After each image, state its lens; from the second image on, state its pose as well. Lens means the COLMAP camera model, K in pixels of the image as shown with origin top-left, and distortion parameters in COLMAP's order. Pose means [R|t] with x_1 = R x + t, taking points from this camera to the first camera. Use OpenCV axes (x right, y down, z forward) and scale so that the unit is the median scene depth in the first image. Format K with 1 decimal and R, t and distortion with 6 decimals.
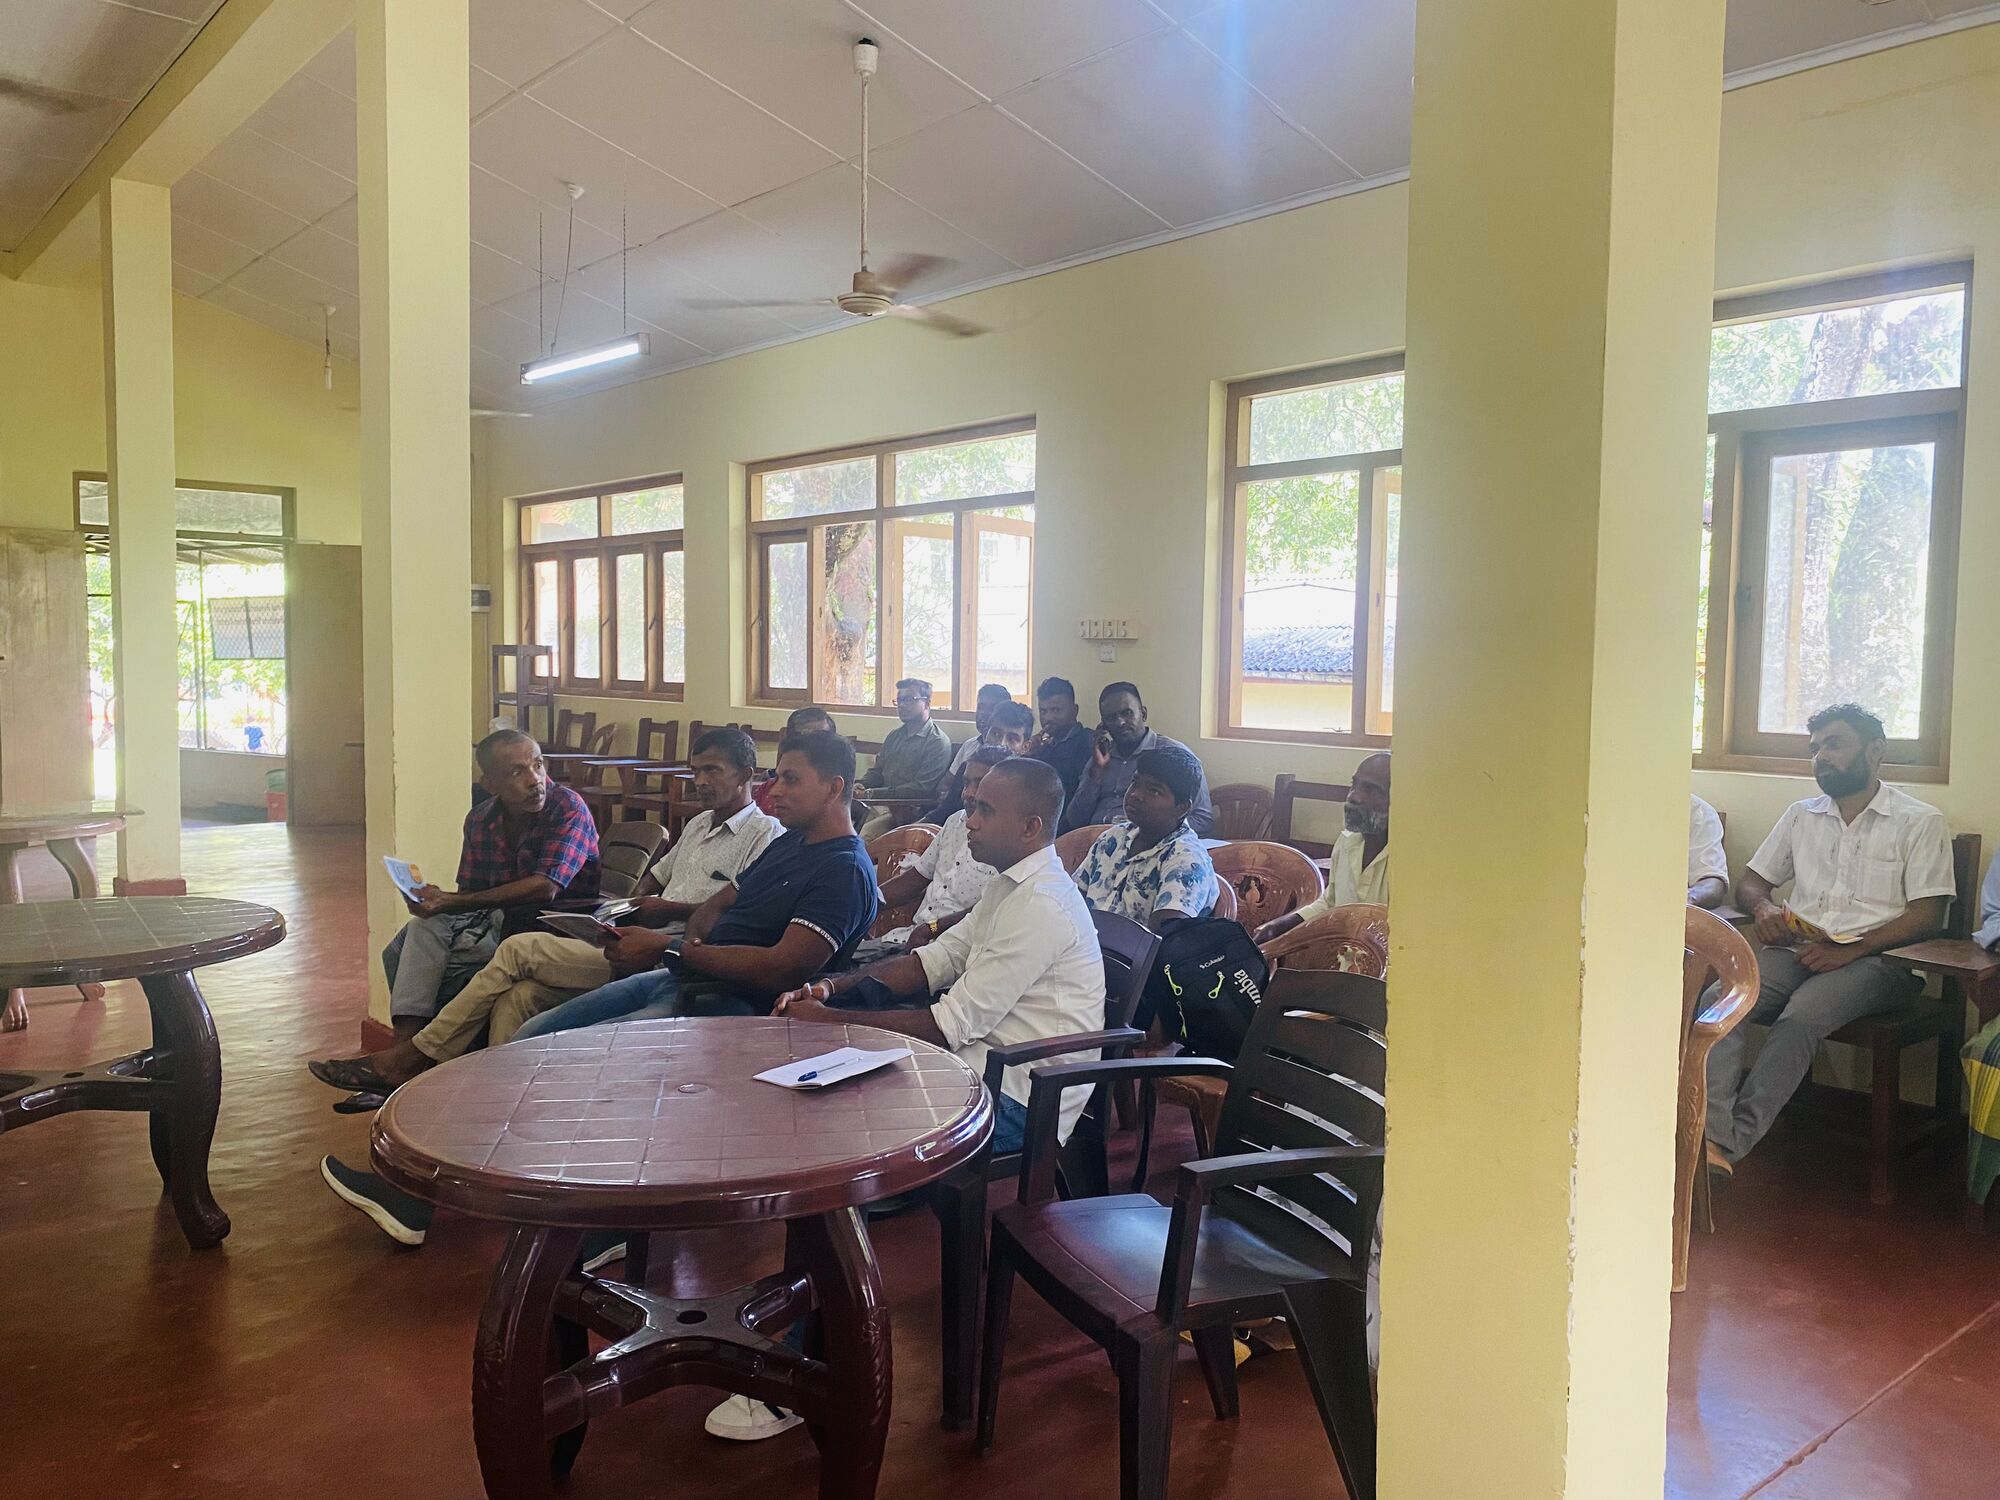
lens RADIAL K [[1540.7, 0, 991.3], [0, 1540.7, 749.5], [0, 0, 1]] dist [0.053822, -0.062498]
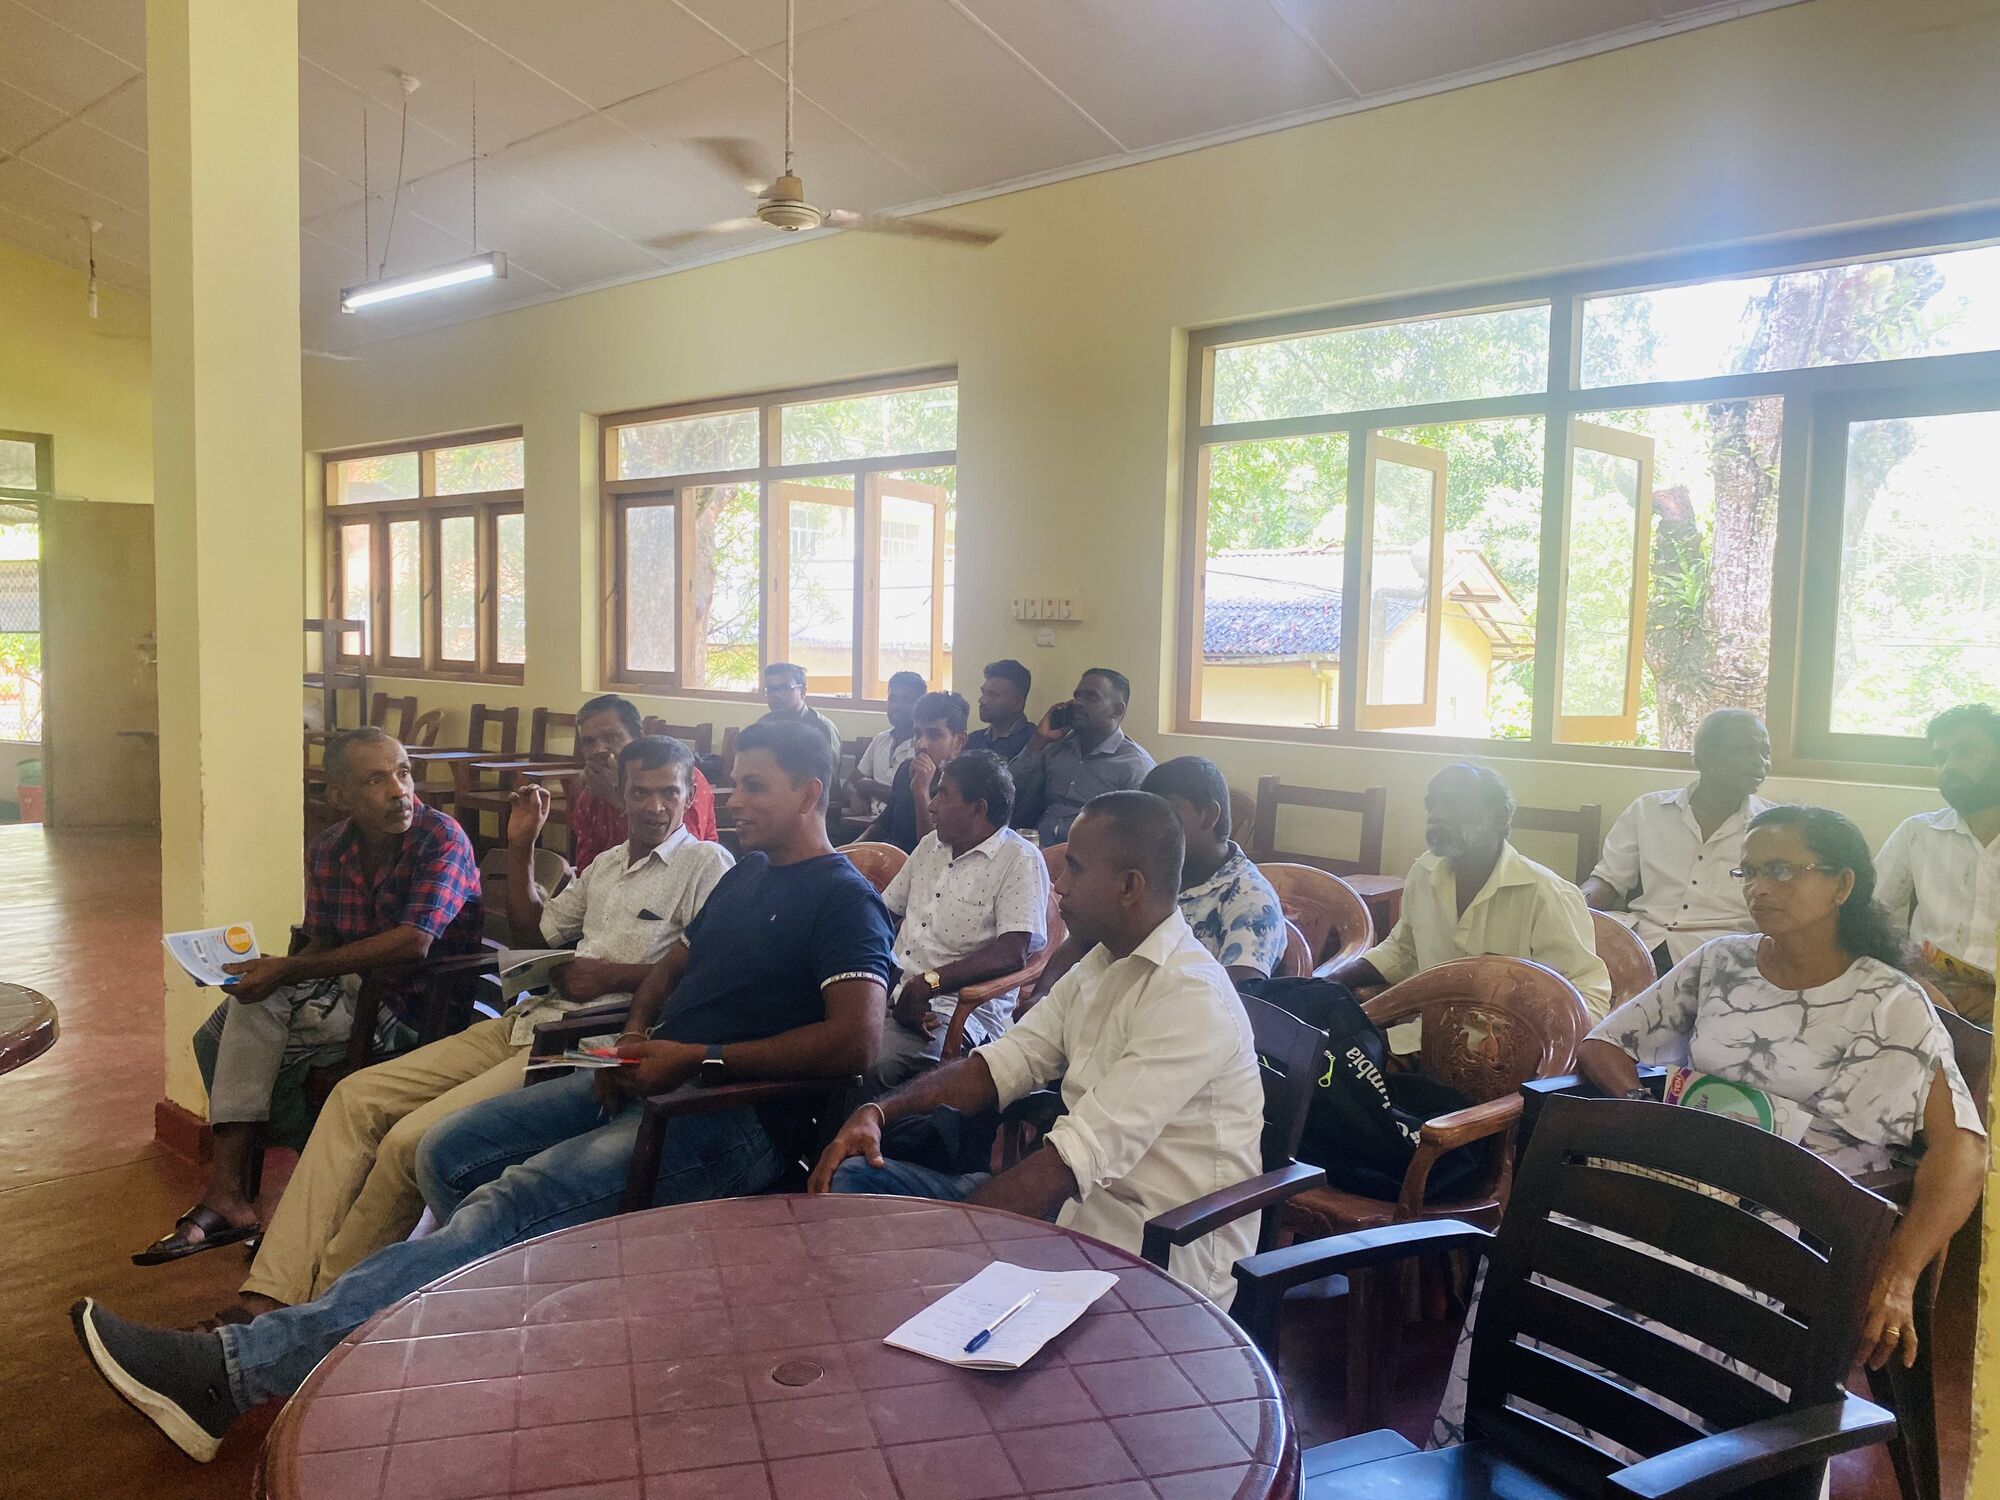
lens RADIAL K [[1540.7, 0, 993.3], [0, 1540.7, 735.9], [0, 0, 1]] dist [0.053822, -0.062498]
pose [[0.992226, -0.002374, 0.124424, -0.063598], [0.001487, 0.999973, 0.007224, -0.011952], [-0.124438, -0.006982, 0.992203, 0.129105]]
